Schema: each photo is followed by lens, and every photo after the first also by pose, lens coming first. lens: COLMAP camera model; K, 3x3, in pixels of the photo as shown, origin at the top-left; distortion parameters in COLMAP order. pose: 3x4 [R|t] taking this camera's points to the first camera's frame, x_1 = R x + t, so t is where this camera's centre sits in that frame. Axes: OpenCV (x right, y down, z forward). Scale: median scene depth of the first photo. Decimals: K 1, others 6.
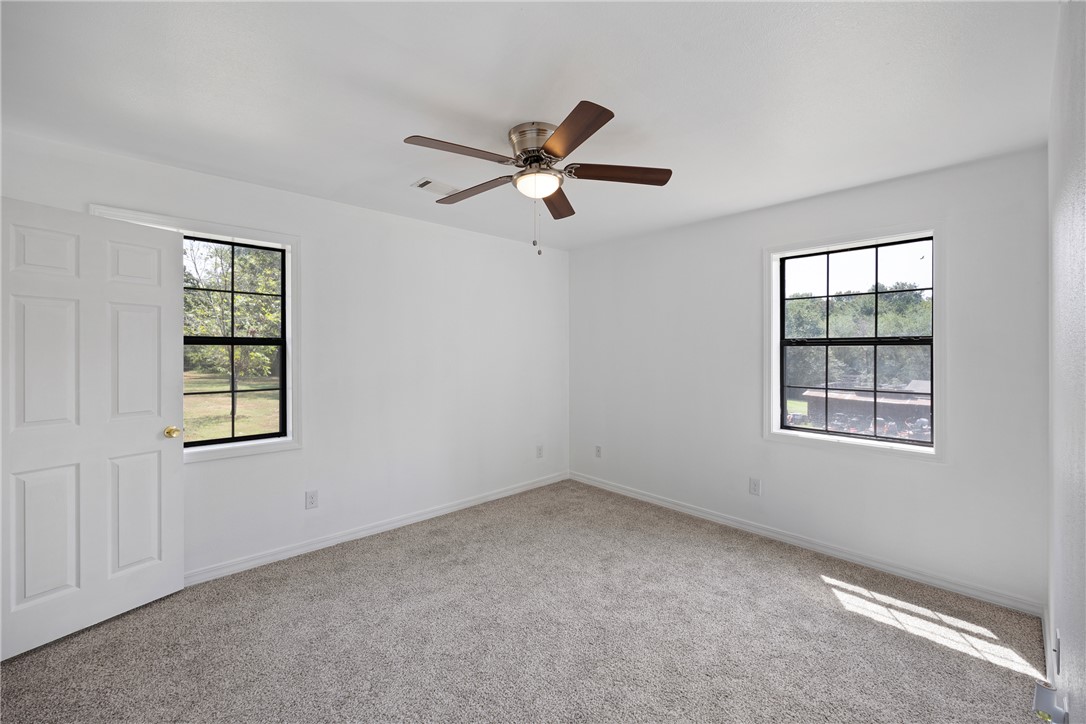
lens RADIAL K [[441.4, 0, 543.5], [0, 441.4, 354.8], [0, 0, 1]] dist [0.000262, 0.000009]
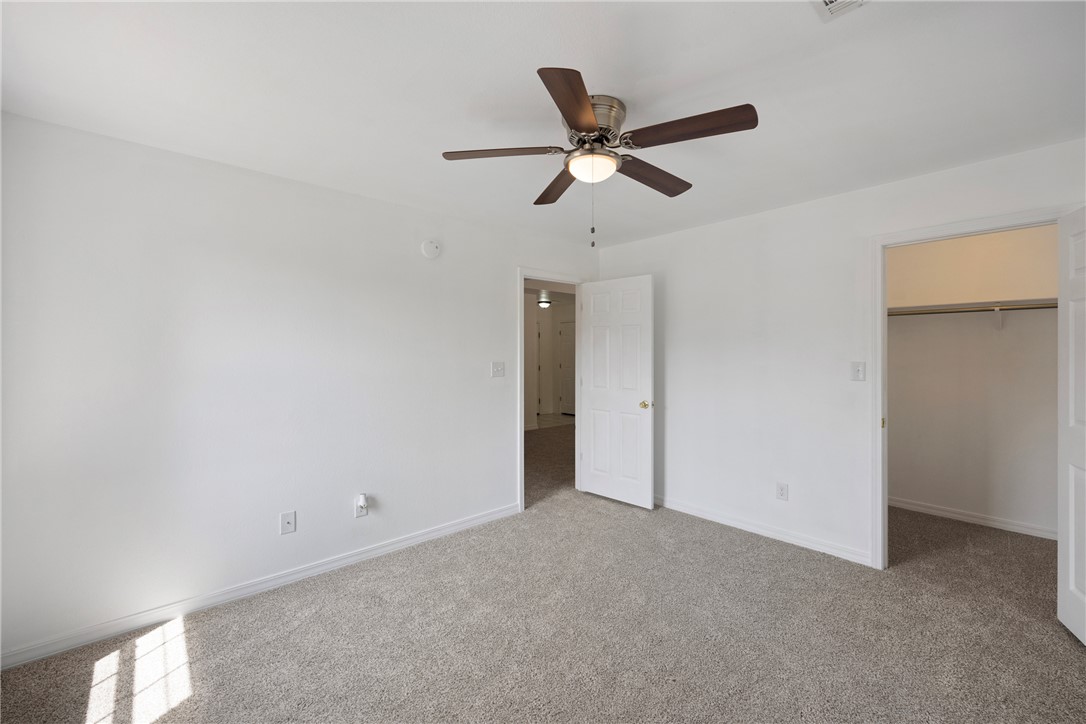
lens RADIAL K [[450.3, 0, 539.3], [0, 450.3, 358.8], [0, 0, 1]] dist [0.000713, 0.000044]
pose [[-0.999760, 0.004116, 0.021524, 0.059633], [0.004435, 0.999881, 0.014771, -0.008525], [-0.021461, 0.014863, -0.999659, 1.540551]]
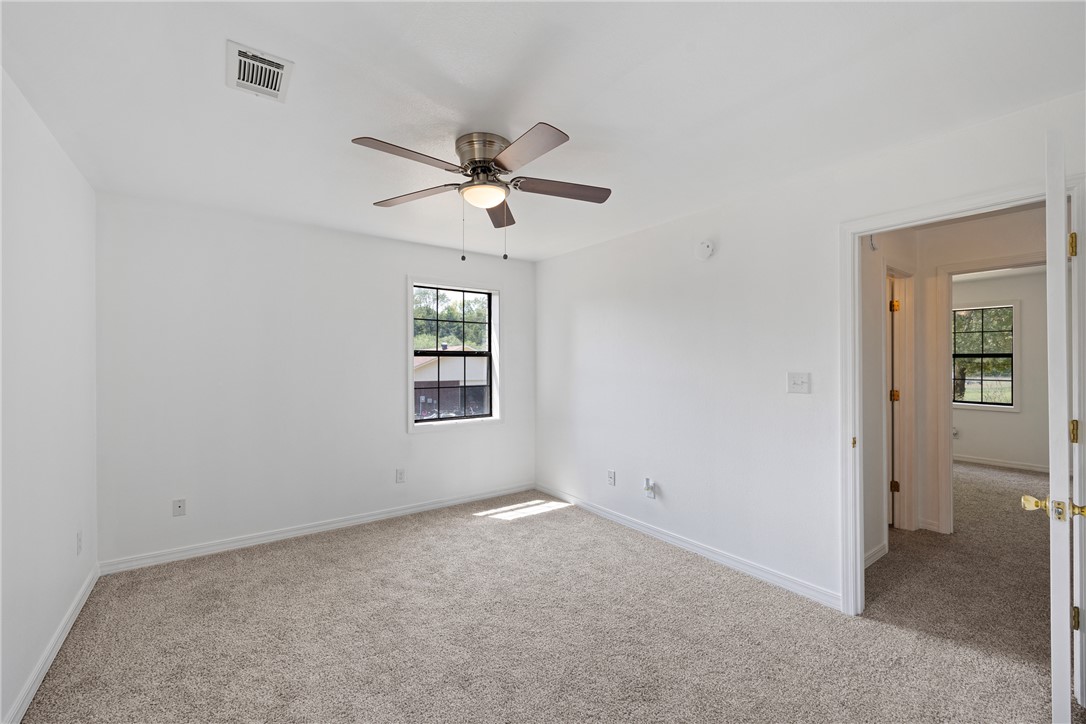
lens RADIAL K [[450.3, 0, 539.3], [0, 450.3, 358.8], [0, 0, 1]] dist [0.000713, 0.000044]
pose [[0.125570, 0.002510, 0.992082, -0.827666], [0.006161, 0.999976, -0.003310, -0.008444], [-0.992066, 0.006527, 0.125551, 0.597249]]
